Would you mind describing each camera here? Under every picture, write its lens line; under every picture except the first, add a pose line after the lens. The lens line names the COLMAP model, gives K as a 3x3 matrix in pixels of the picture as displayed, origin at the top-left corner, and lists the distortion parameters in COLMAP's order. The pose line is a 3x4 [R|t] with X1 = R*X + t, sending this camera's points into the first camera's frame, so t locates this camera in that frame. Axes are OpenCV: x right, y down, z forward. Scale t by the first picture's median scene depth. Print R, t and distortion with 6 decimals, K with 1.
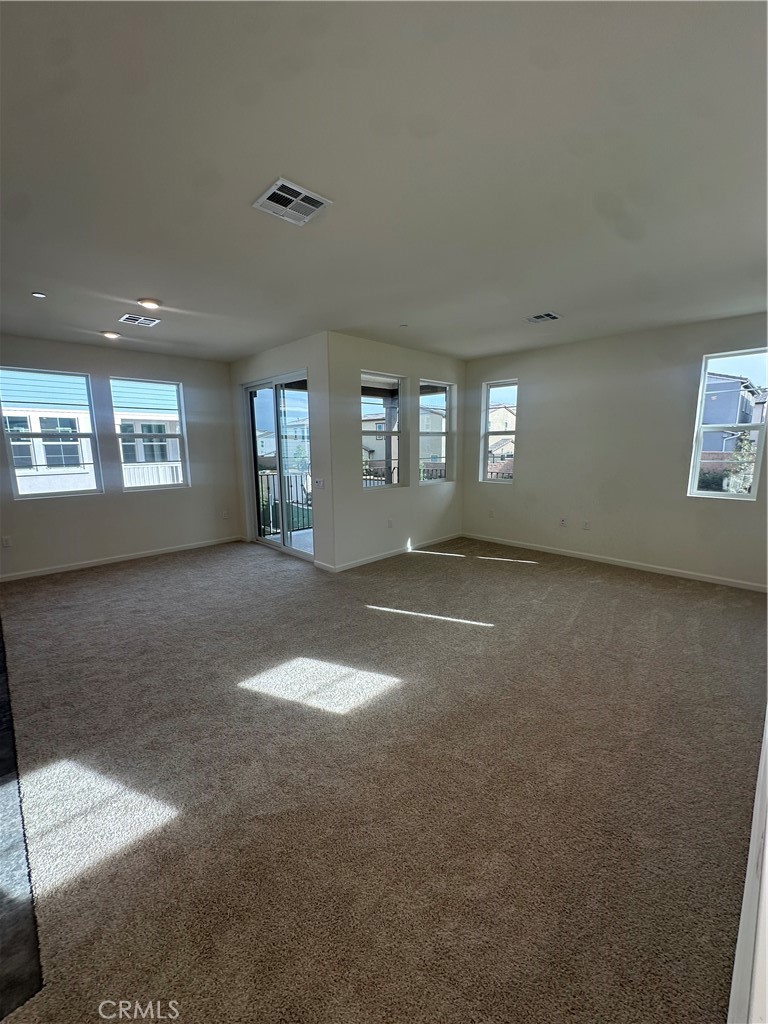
lens RADIAL K [[407.4, 0, 382.0], [0, 407.4, 514.6], [0, 0, 1]] dist [-0.002269, -0.000552]
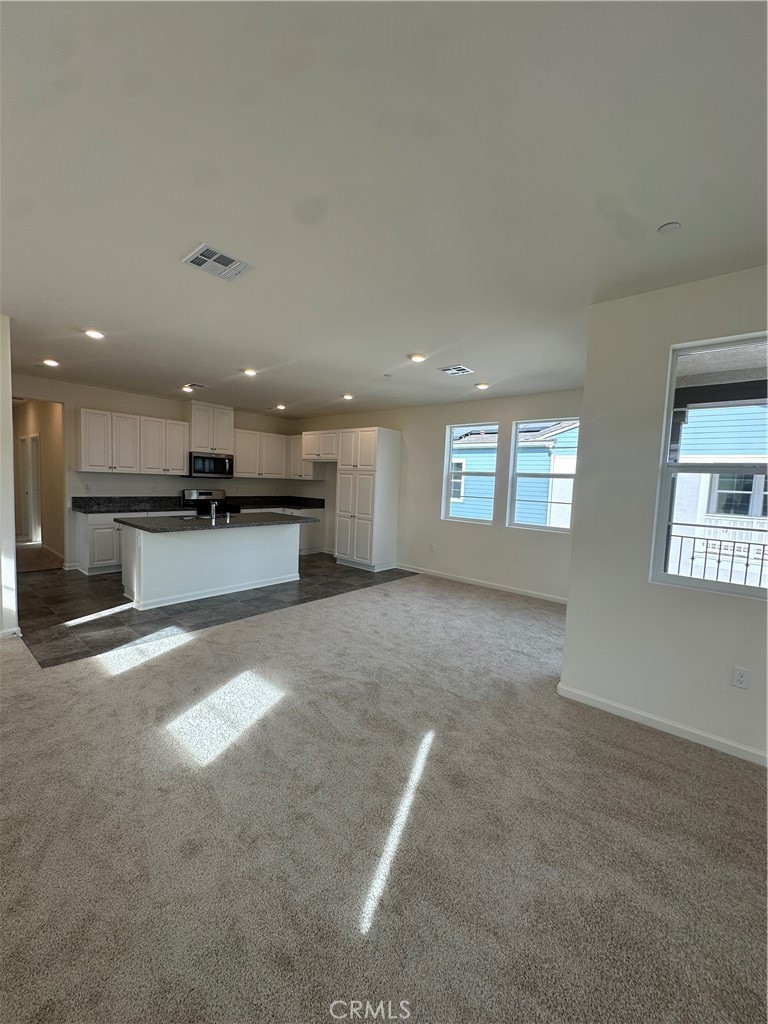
lens RADIAL K [[407.4, 0, 385.8], [0, 407.4, 509.9], [0, 0, 1]] dist [-0.002269, -0.000552]
pose [[0.085432, 0.083809, -0.992813, 0.517632], [-0.208270, 0.975945, 0.064463, -0.129547], [0.974333, 0.201266, 0.100832, 0.735008]]
